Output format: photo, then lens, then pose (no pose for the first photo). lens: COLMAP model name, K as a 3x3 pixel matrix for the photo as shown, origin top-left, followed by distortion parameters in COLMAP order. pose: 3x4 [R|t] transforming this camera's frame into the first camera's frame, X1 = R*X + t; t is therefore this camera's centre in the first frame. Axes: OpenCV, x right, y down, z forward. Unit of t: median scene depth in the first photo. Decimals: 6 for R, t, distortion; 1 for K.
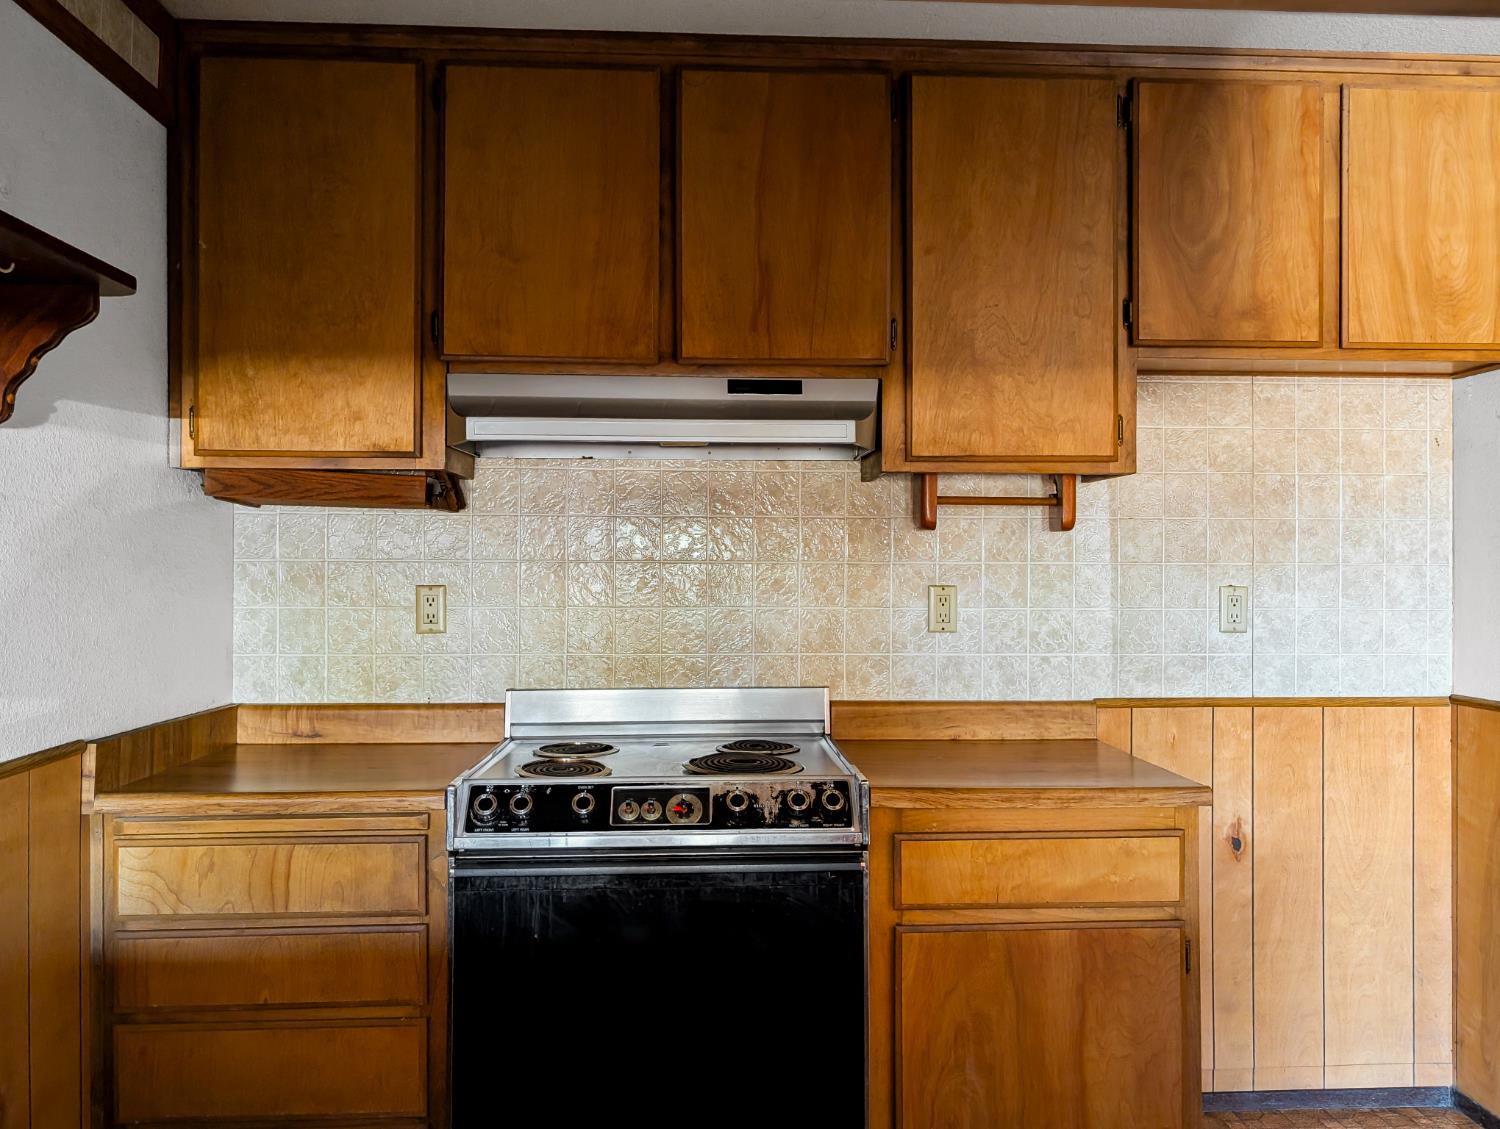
lens RADIAL K [[1105.8, 0, 750.0], [0, 1105.8, 564.5], [0, 0, 1]] dist [0.003743, 0.000132]
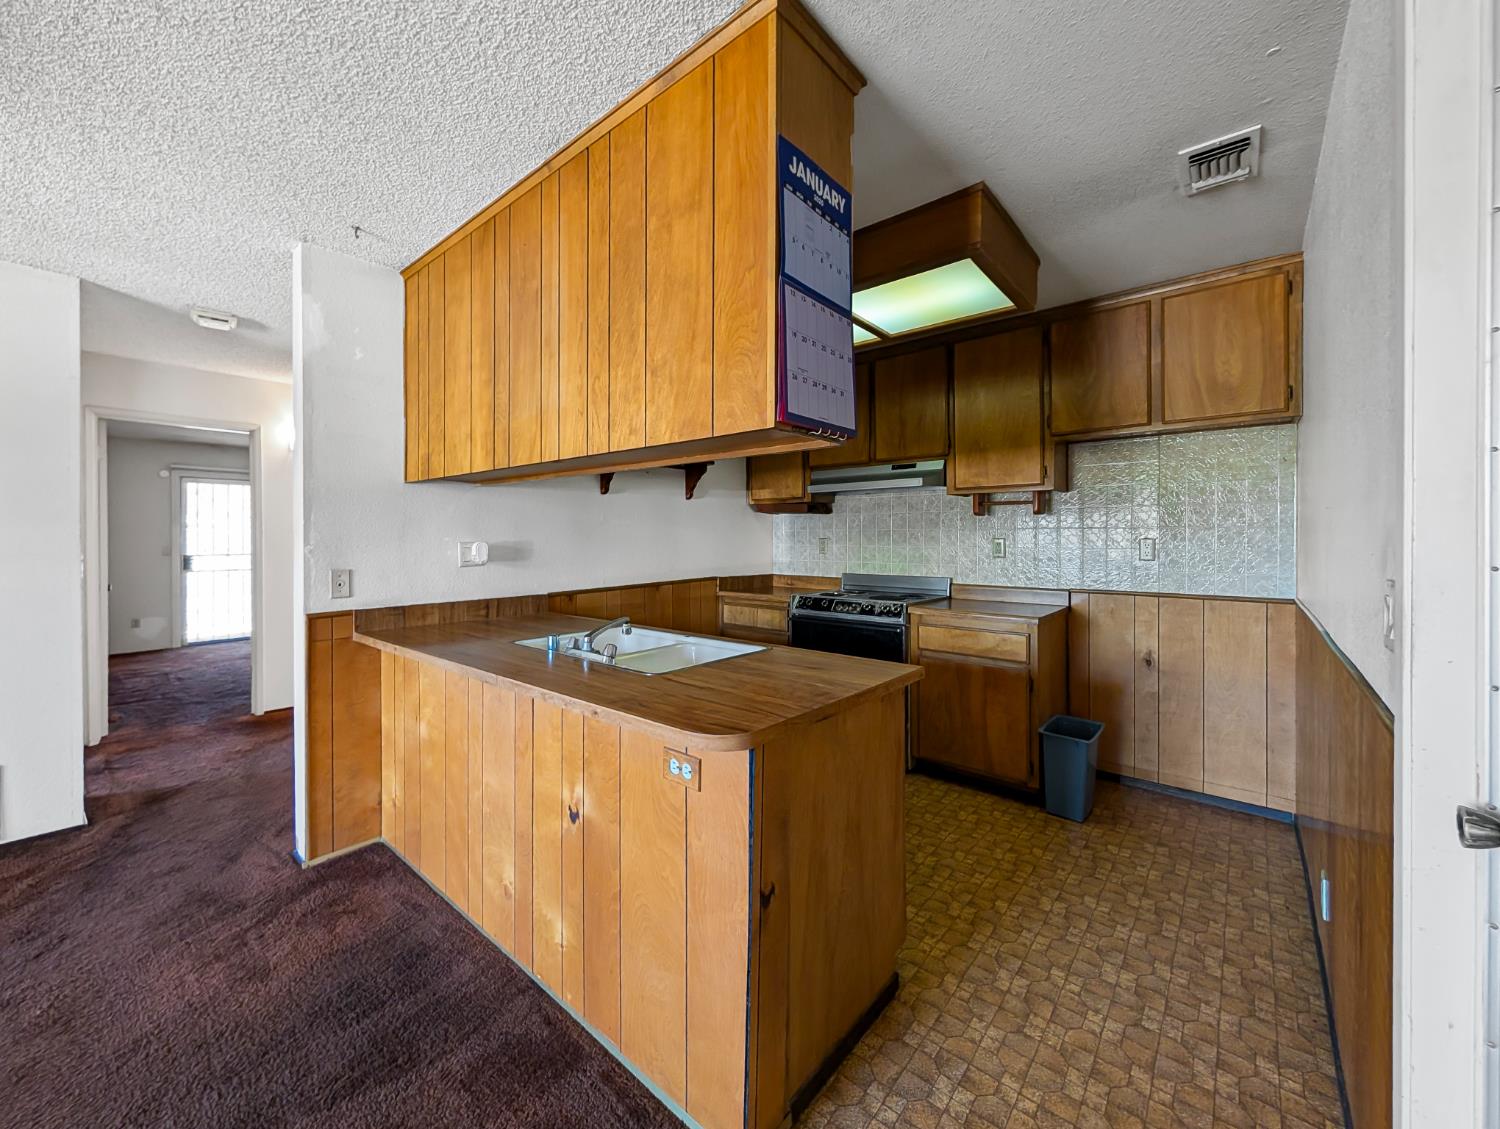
lens RADIAL K [[587.0, 0, 745.4], [0, 587.0, 540.8], [0, 0, 1]] dist [-0.000383, -0.000172]
pose [[0.725909, 0.001306, -0.687789, 0.684707], [0.007711, 0.999920, 0.010037, 0.008262], [0.687747, -0.012589, 0.725841, -0.332291]]
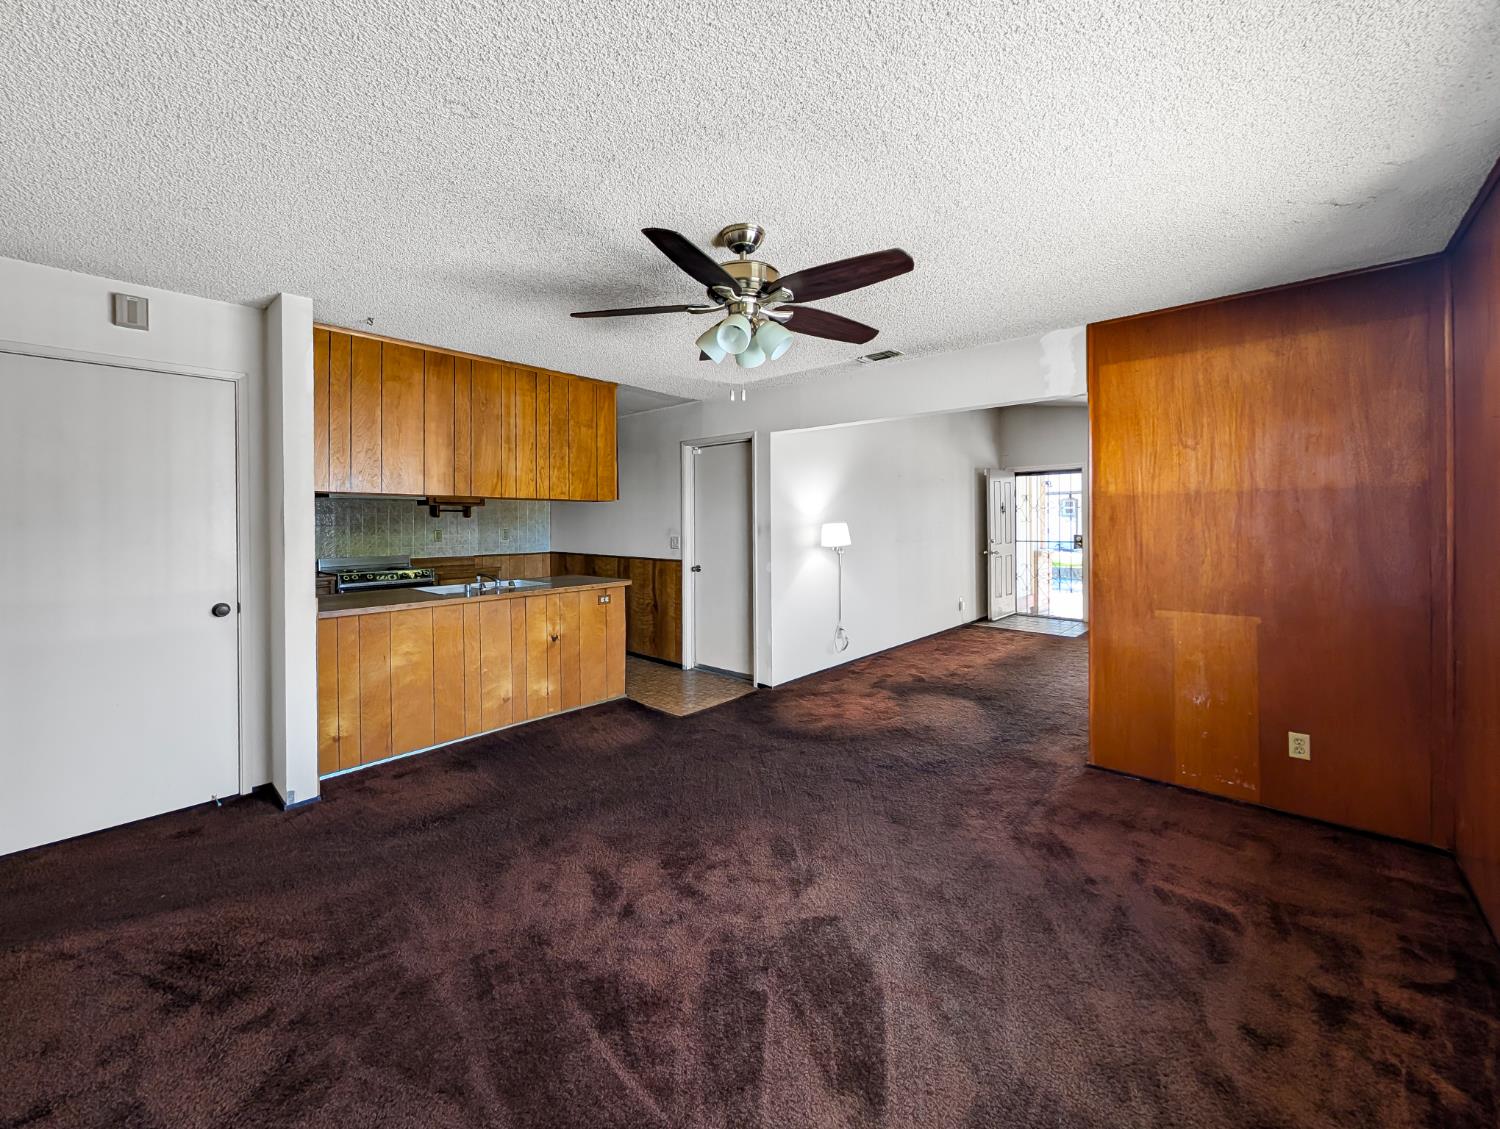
lens RADIAL K [[597.3, 0, 737.9], [0, 597.3, 516.0], [0, 0, 1]] dist [-0.001374, -0.000045]
pose [[0.713666, 0.002371, 0.700482, -0.640165], [0.000343, 0.999993, -0.003735, -0.027655], [-0.700486, 0.002906, 0.713660, -1.518108]]
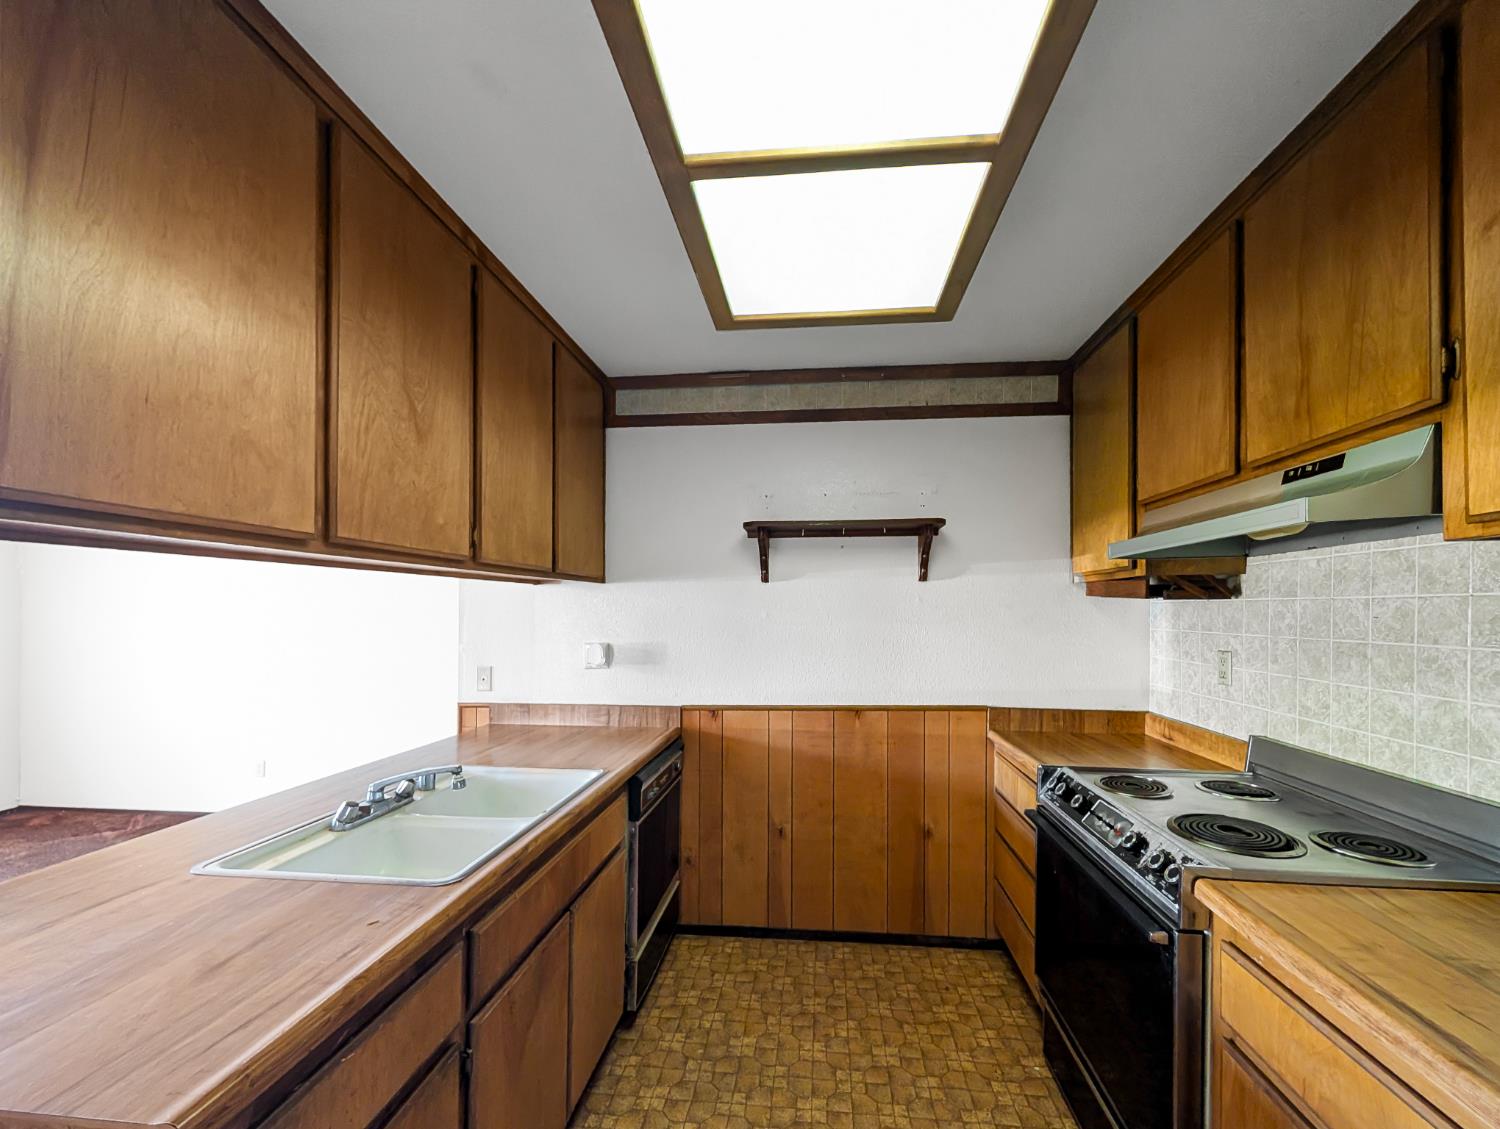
lens RADIAL K [[601.6, 0, 765.5], [0, 601.6, 609.7], [0, 0, 1]] dist [-0.000831, -0.000099]
pose [[-0.146487, -0.004999, -0.989200, 0.562091], [0.003964, 0.999976, -0.005640, -0.032508], [0.989205, -0.004748, -0.146464, 0.546292]]
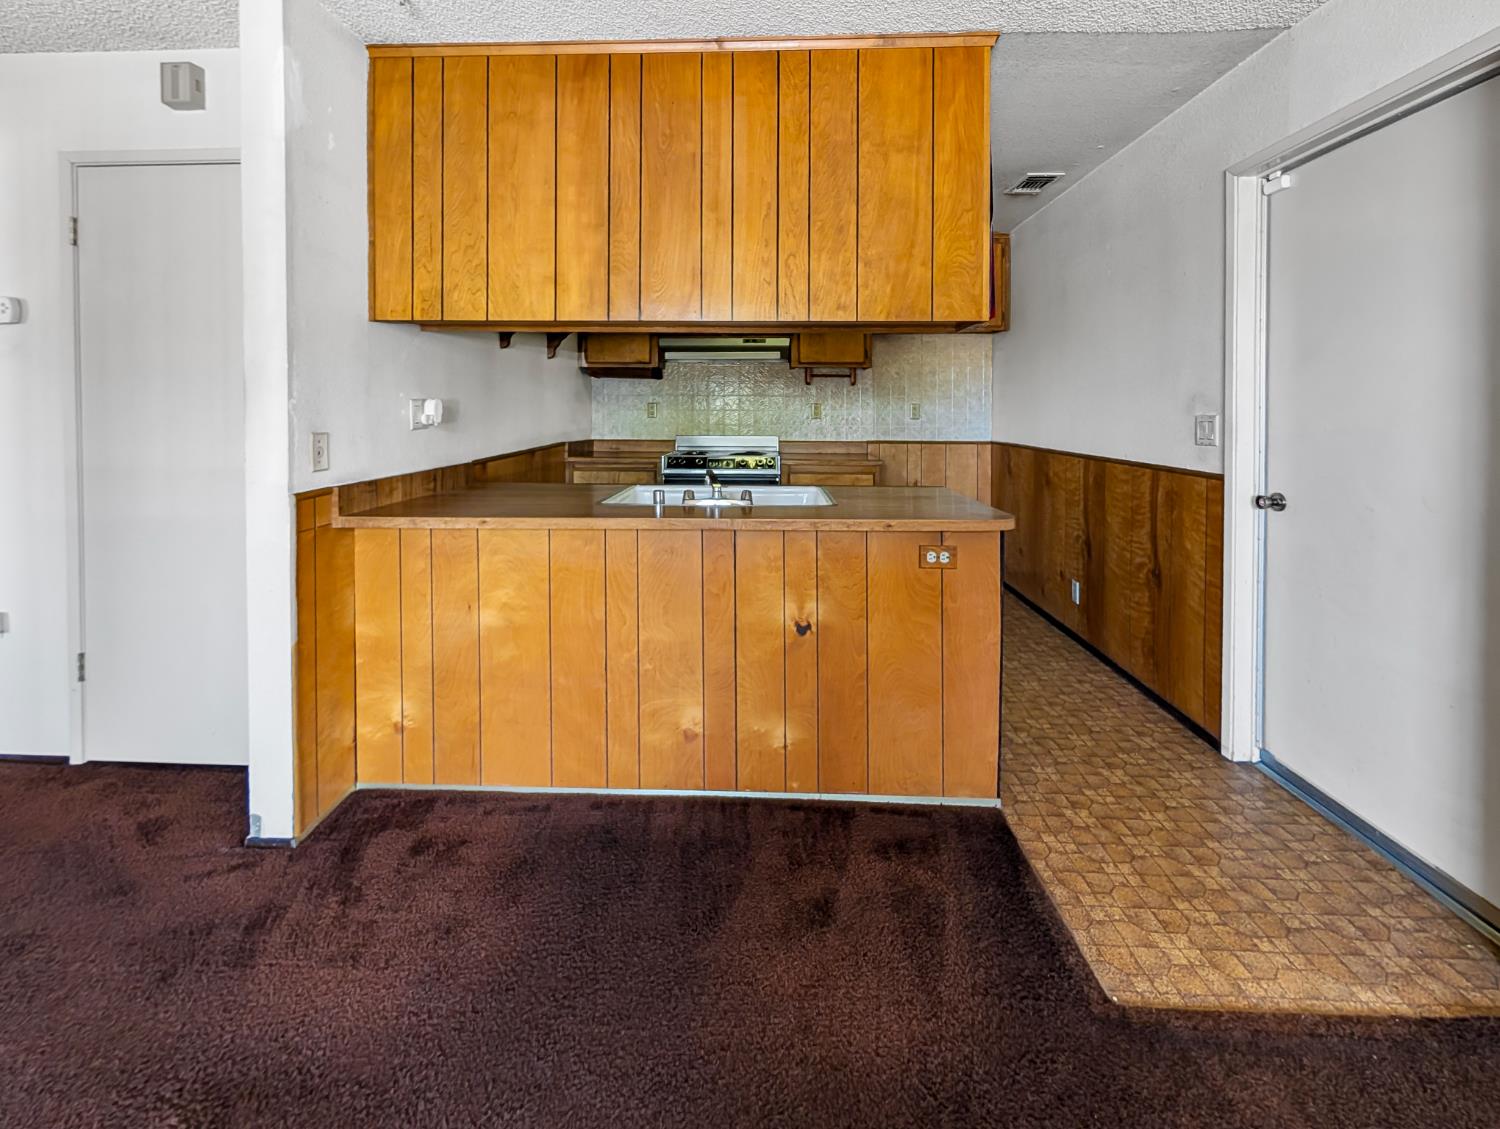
lens RADIAL K [[625.0, 0, 736.3], [0, 625.0, 415.7], [0, 0, 1]] dist [-0.000019, -0.000030]
pose [[0.995050, 0.003190, -0.099323, 0.133117], [-0.001524, 0.999857, 0.016846, 0.025577], [0.099363, -0.016612, 0.994913, -0.776359]]
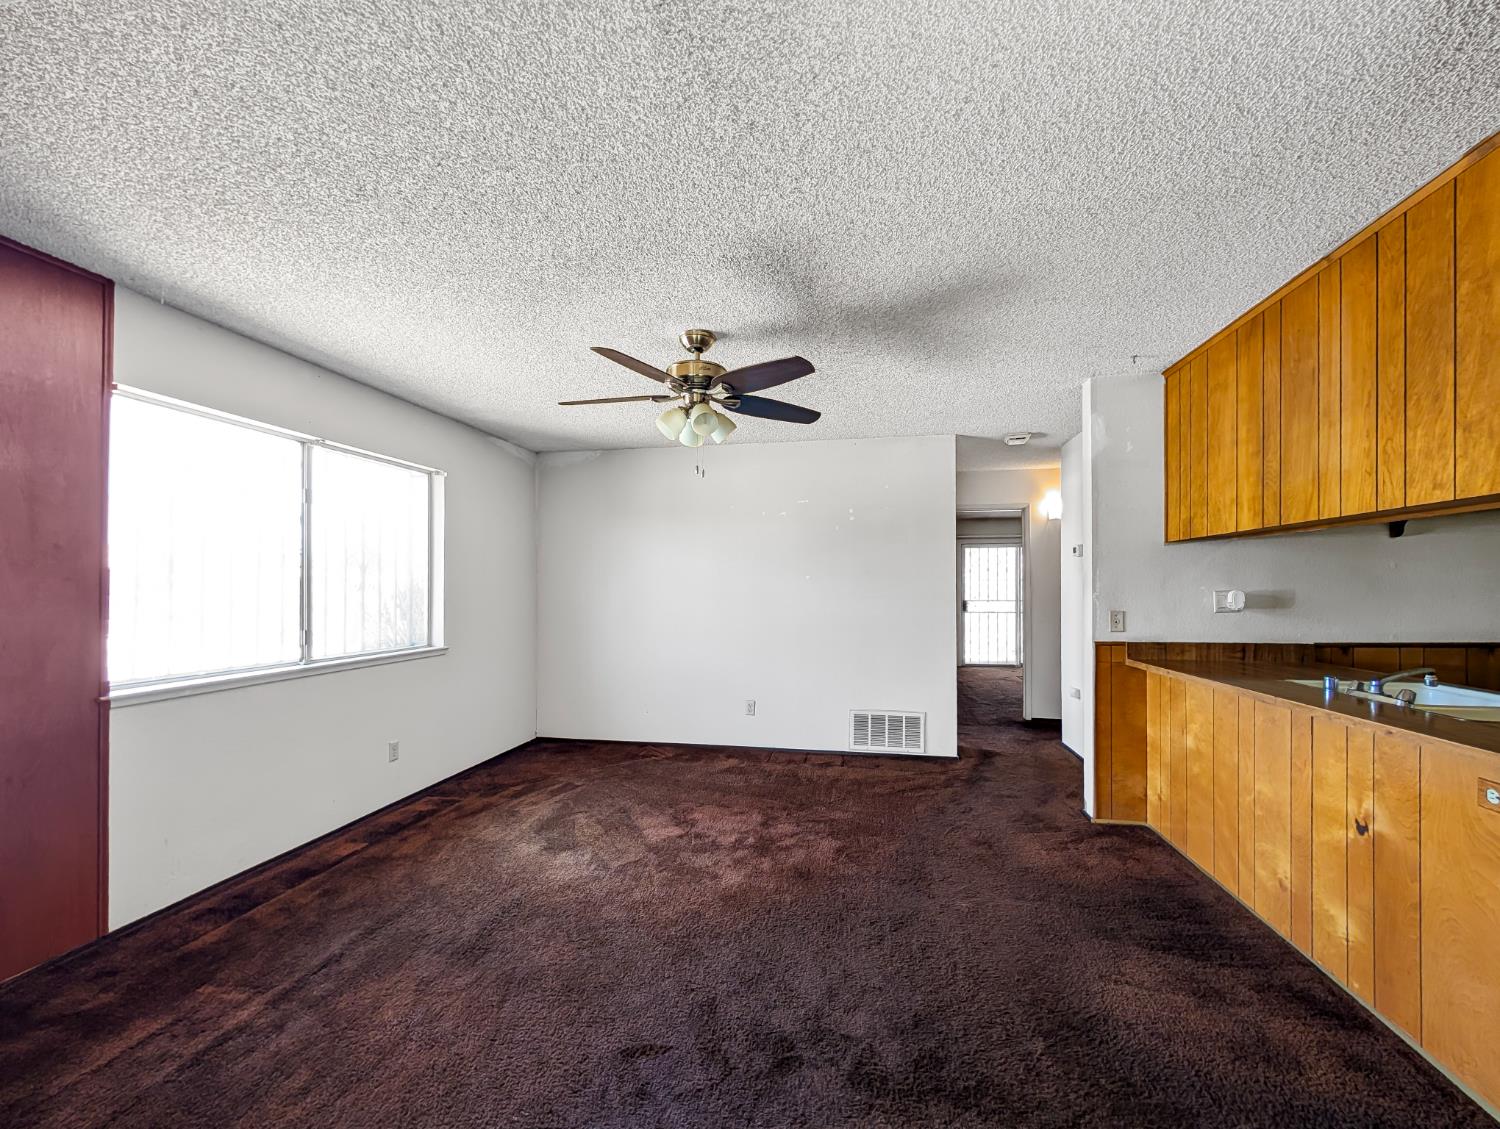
lens RADIAL K [[599.7, 0, 754.2], [0, 599.7, 587.6], [0, 0, 1]] dist [-0.000895, 0.000005]
pose [[-0.237192, -0.003181, -0.971458, 1.000805], [0.009673, 0.999937, -0.005636, 0.008659], [0.971415, -0.010734, -0.237146, -0.545603]]
